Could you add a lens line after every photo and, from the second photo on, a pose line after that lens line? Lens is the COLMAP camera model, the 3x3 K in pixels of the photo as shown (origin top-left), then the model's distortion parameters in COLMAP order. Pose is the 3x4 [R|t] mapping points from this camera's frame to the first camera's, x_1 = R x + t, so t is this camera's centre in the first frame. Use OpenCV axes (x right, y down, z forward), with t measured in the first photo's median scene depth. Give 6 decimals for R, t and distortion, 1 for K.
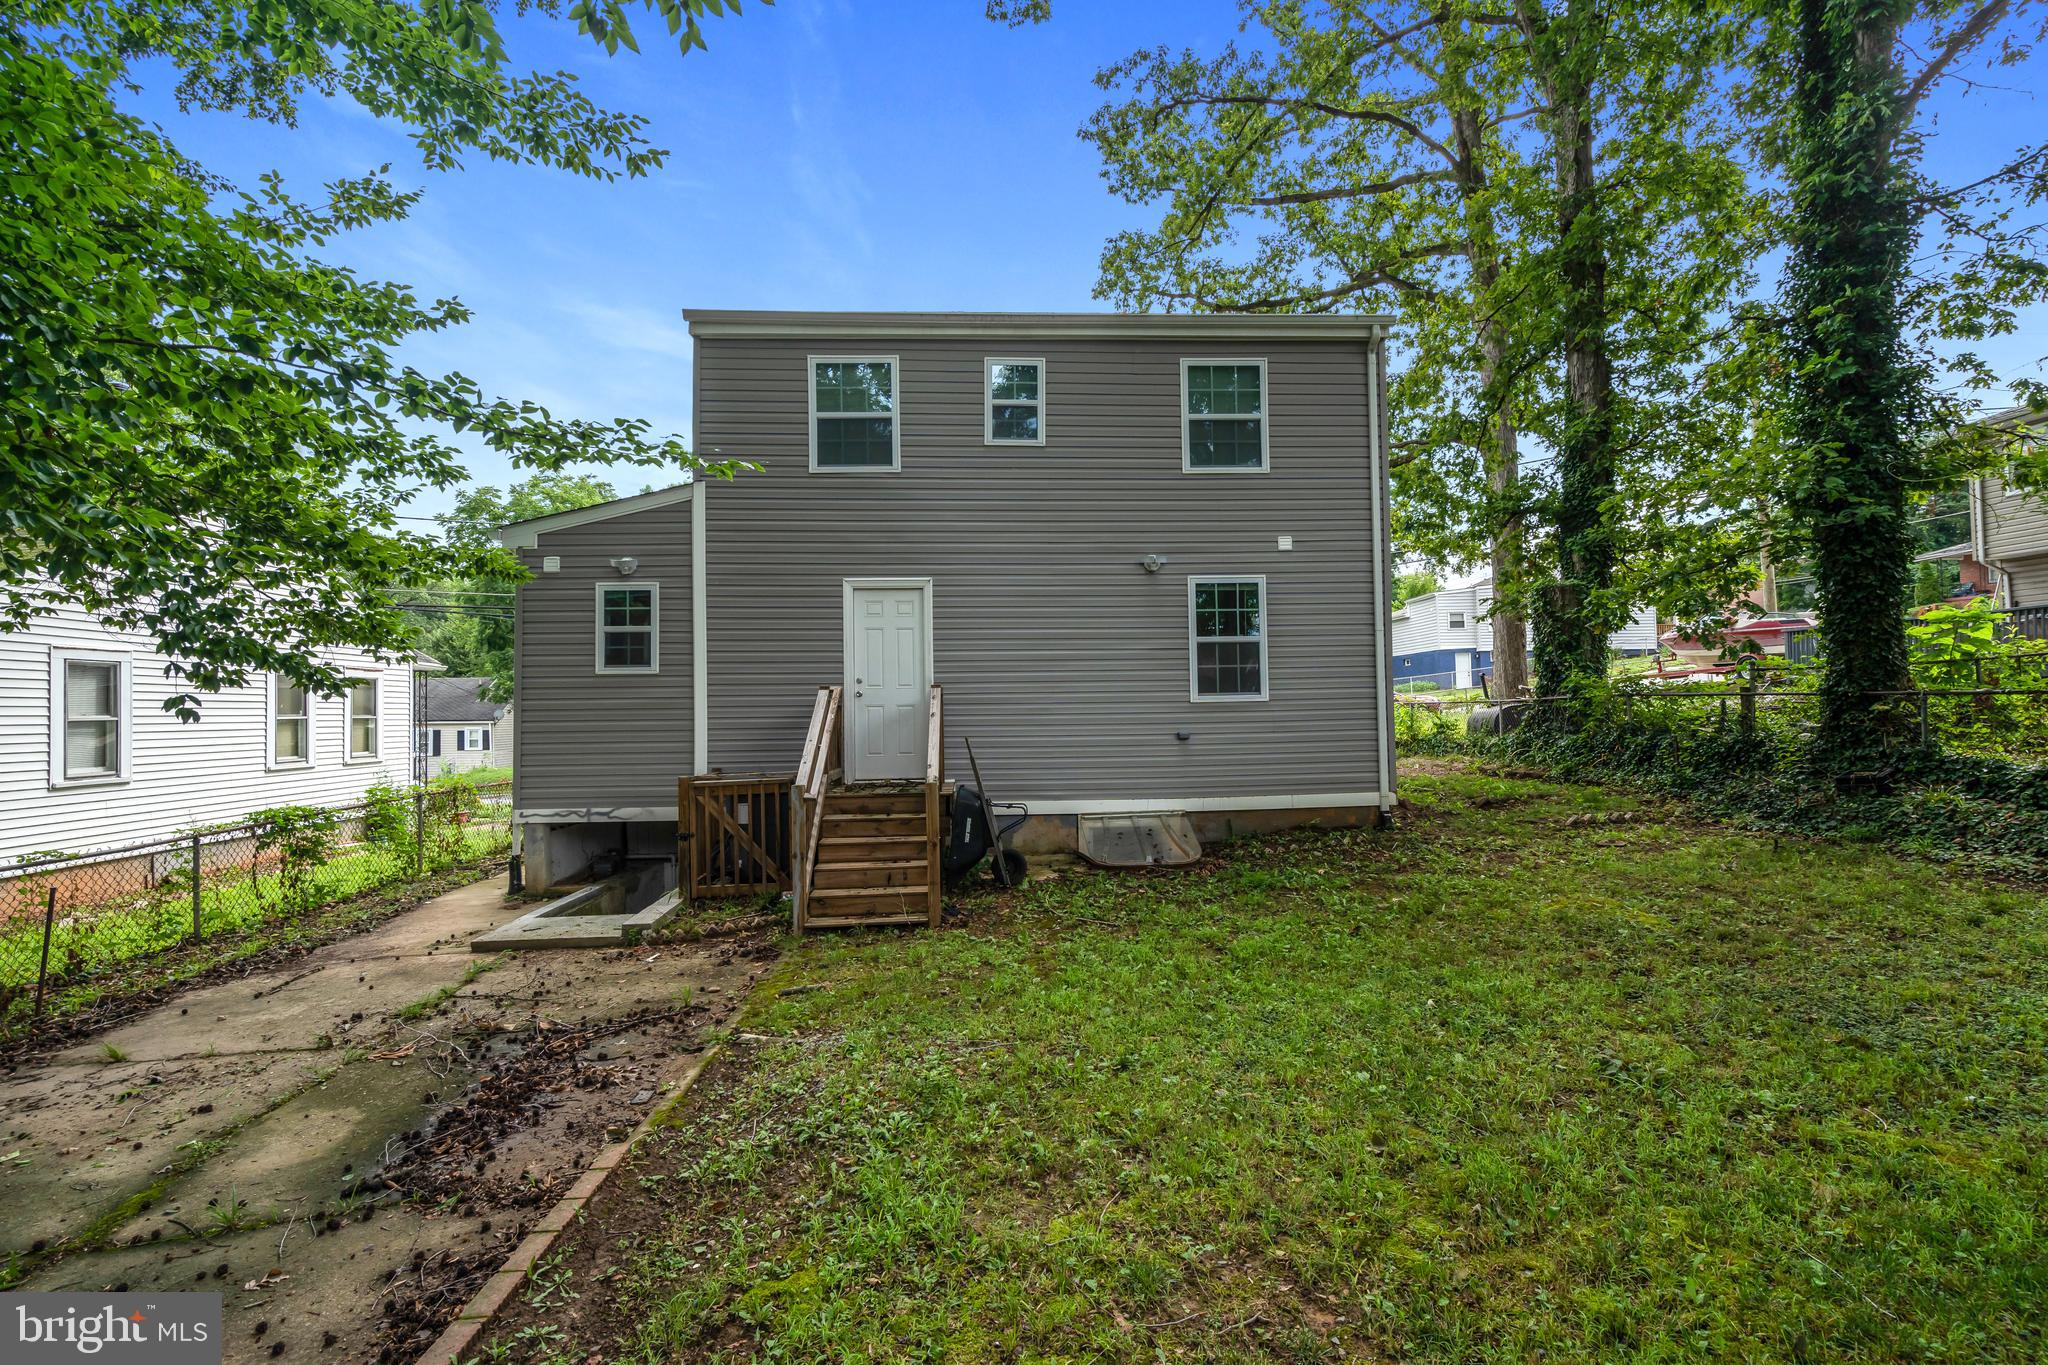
lens RADIAL K [[920.6, 0, 1031.6], [0, 920.6, 685.7], [0, 0, 1]] dist [-0.005597, 0.000832]
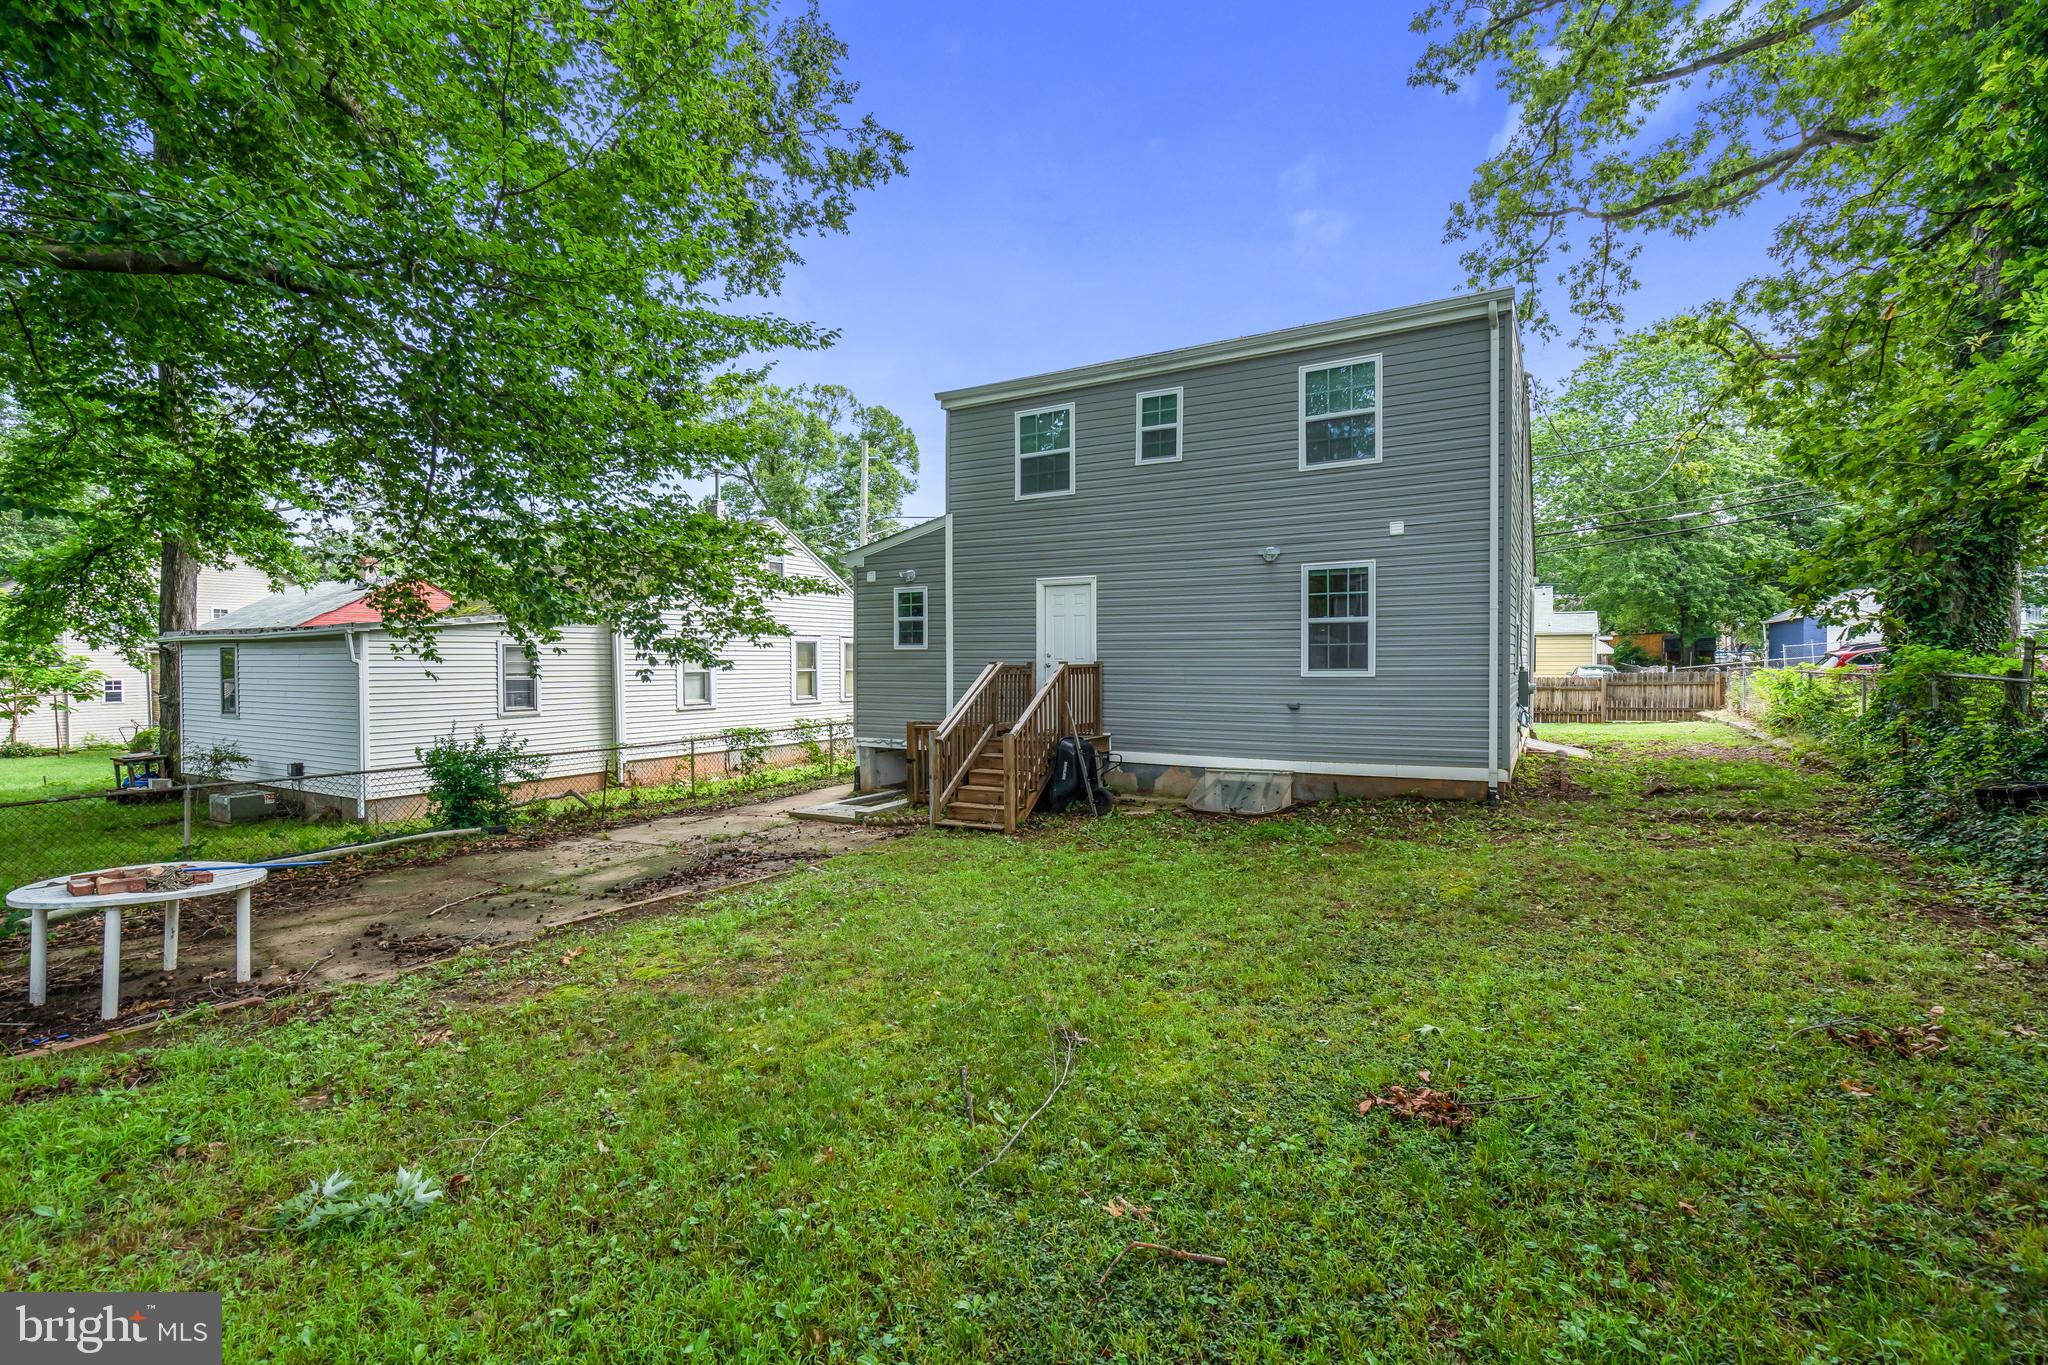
lens RADIAL K [[920.6, 0, 1018.1], [0, 920.6, 676.8], [0, 0, 1]] dist [-0.005597, 0.000832]
pose [[0.832539, 0.021464, -0.553551, 0.515830], [0.005580, 0.998874, 0.047123, -0.037269], [0.553939, -0.042320, 0.831481, -0.130501]]
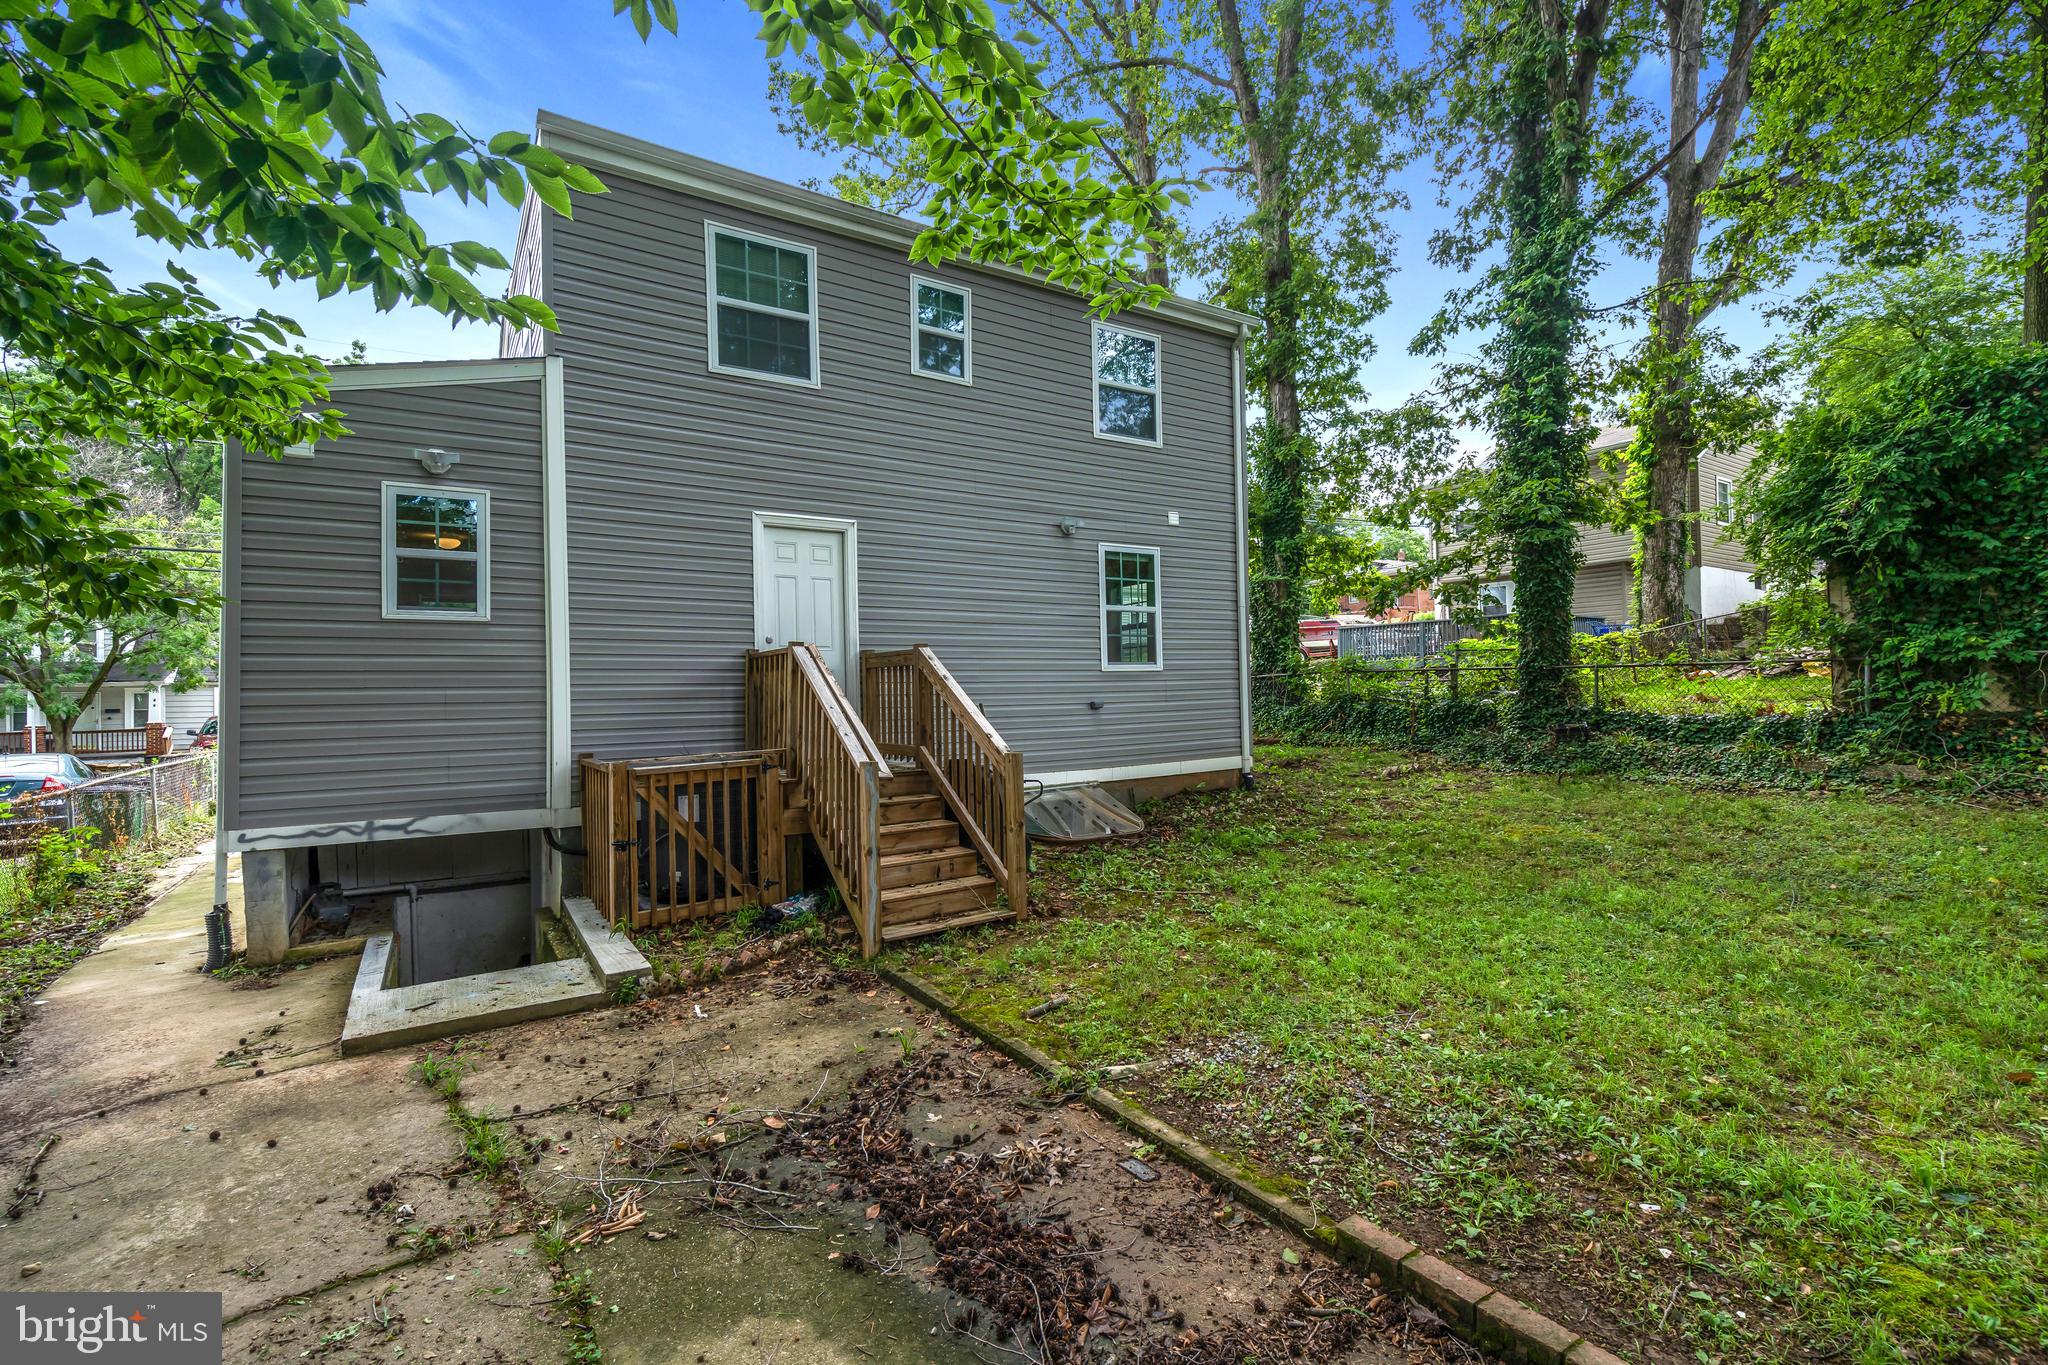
lens RADIAL K [[920.6, 0, 1013.0], [0, 920.6, 682.5], [0, 0, 1]] dist [-0.005597, 0.000832]
pose [[0.868484, 0.004596, 0.495696, -0.404237], [-0.007486, 0.999965, 0.003844, 0.027610], [-0.495661, -0.007050, 0.868487, 0.194865]]
